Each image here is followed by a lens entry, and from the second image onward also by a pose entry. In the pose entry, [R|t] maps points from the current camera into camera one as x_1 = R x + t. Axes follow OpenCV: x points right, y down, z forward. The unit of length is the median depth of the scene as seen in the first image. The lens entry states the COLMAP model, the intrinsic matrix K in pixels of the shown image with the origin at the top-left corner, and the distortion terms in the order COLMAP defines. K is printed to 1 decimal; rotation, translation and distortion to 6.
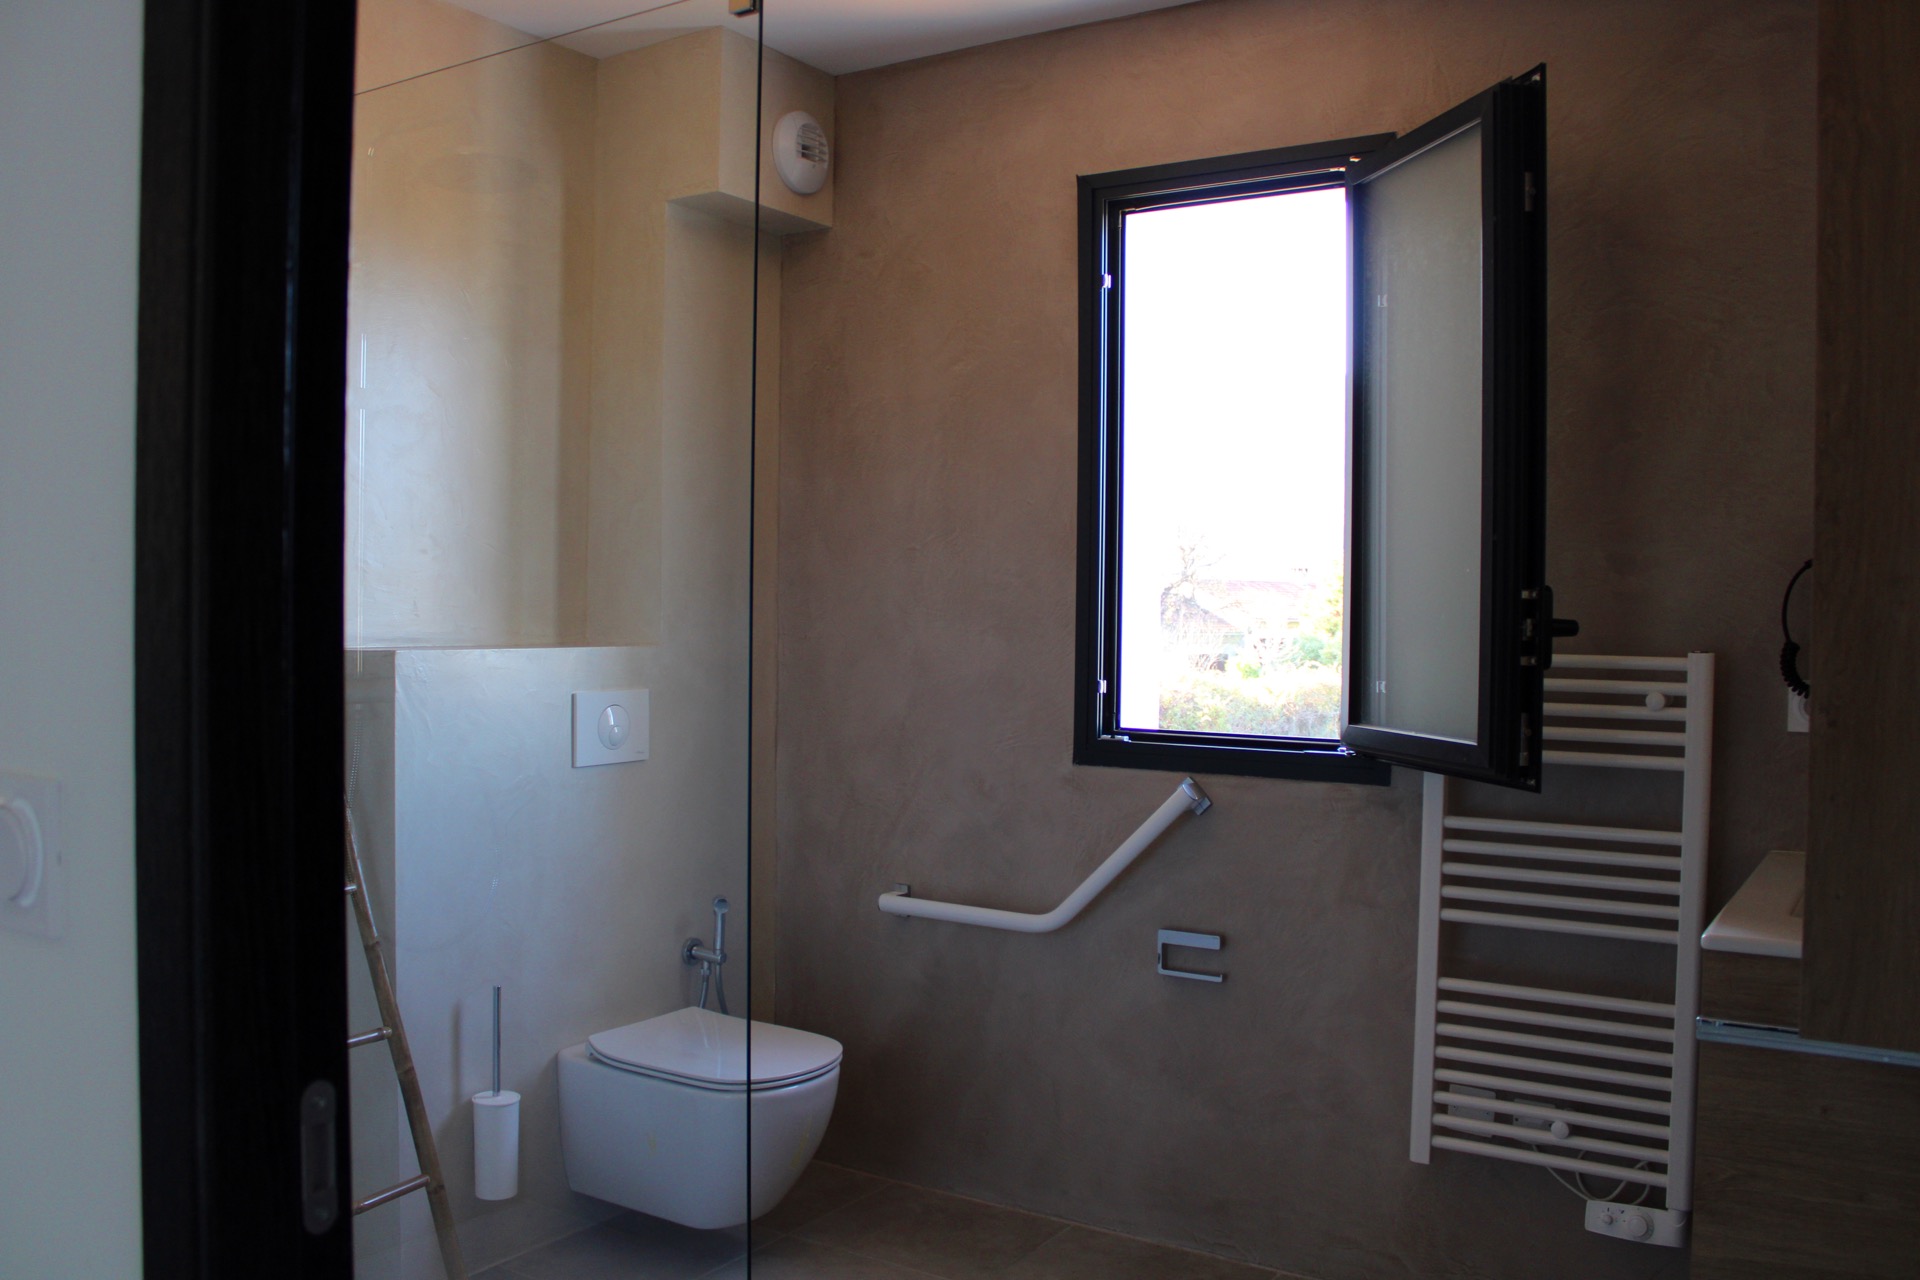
lens RADIAL K [[1615.4, 0, 960.0], [0, 1615.4, 640.0], [0, 0, 1]] dist [-0.000570, 0.001111]
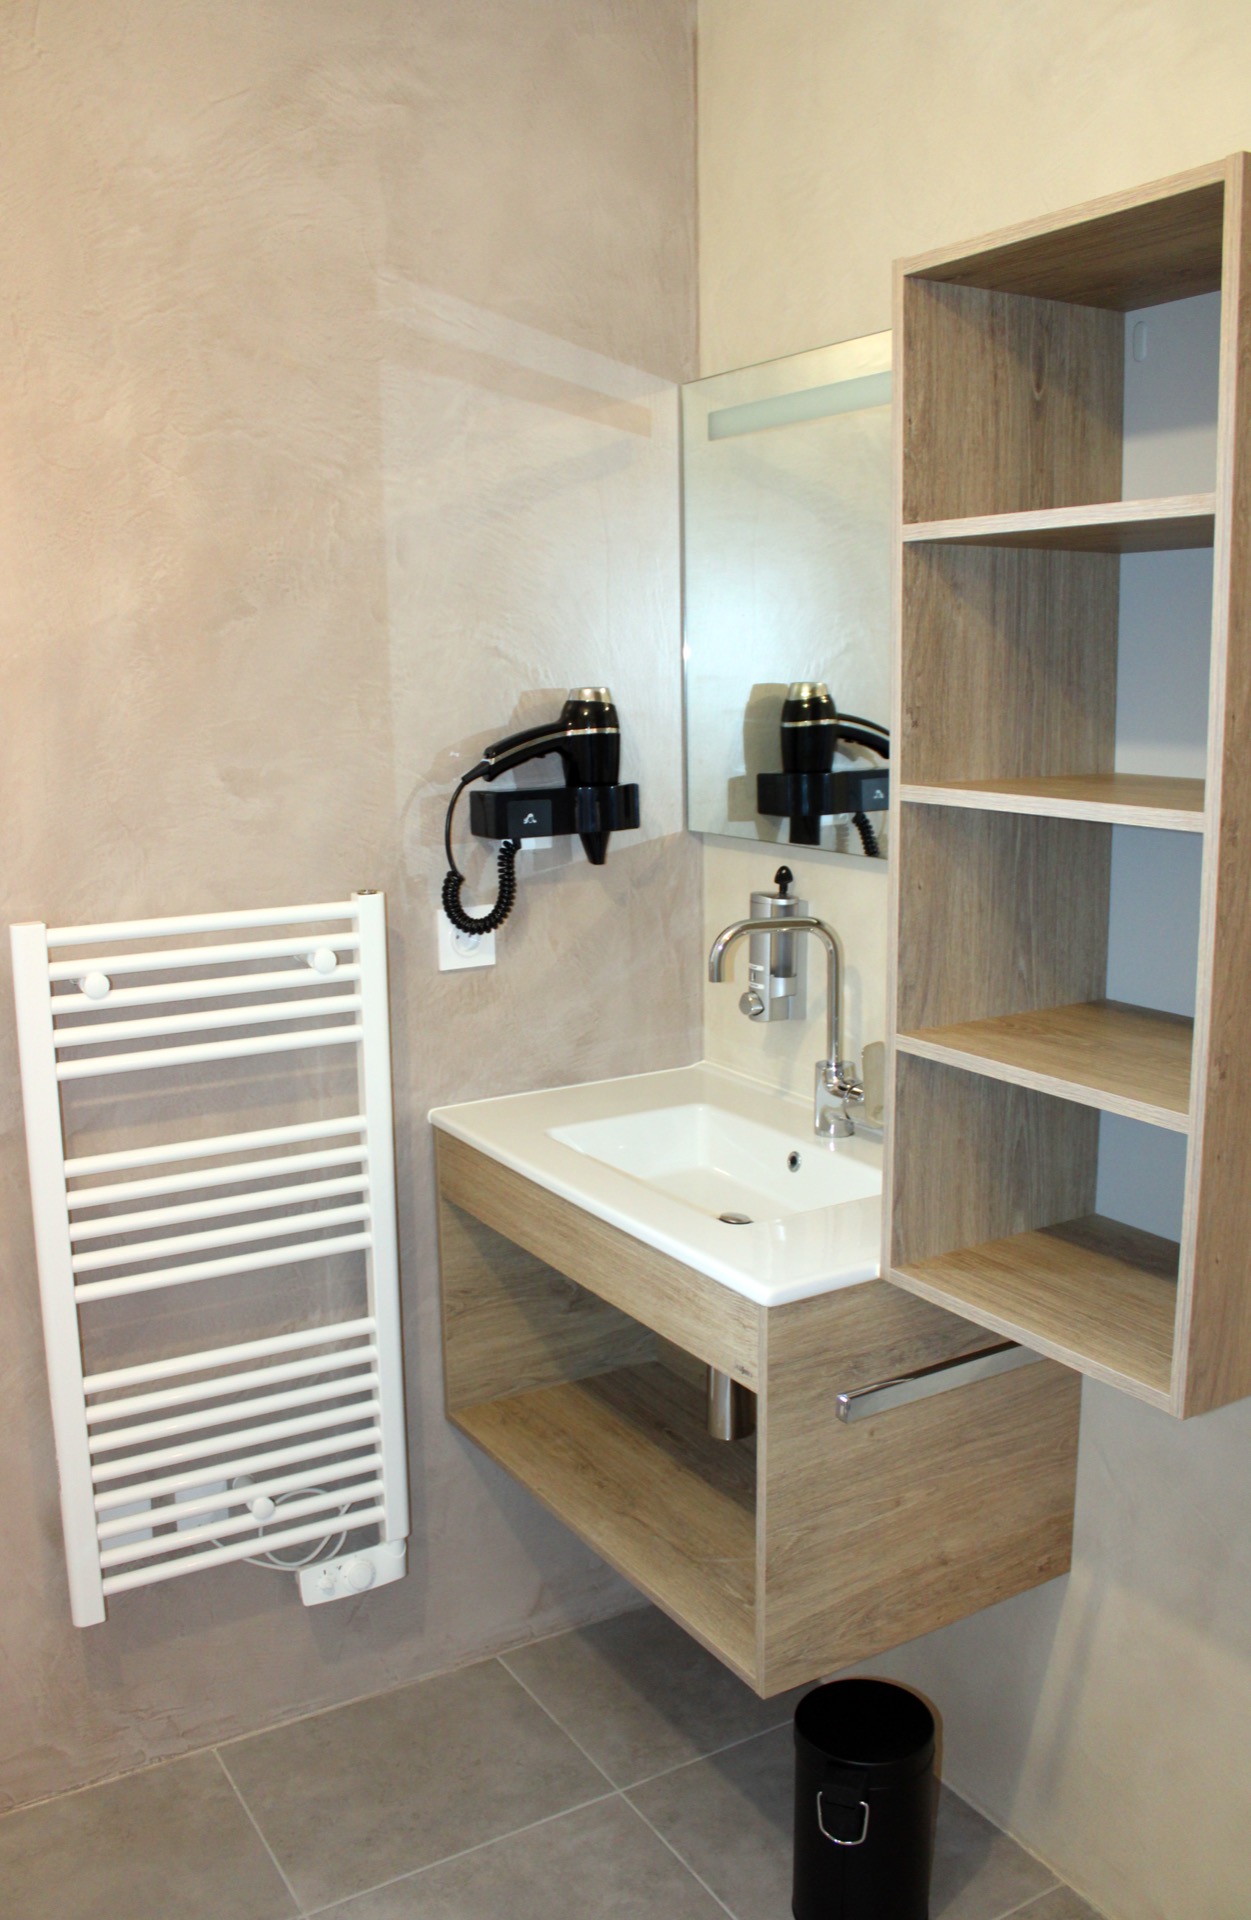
lens RADIAL K [[1666.6, 0, 625.7], [0, 1666.6, 1001.8], [0, 0, 1]] dist [-0.055696, -0.004620]
pose [[0.448990, -0.185538, 0.874061, -0.218399], [0.023683, 0.980332, 0.195931, -0.098064], [-0.893223, -0.067270, 0.444553, 0.508687]]
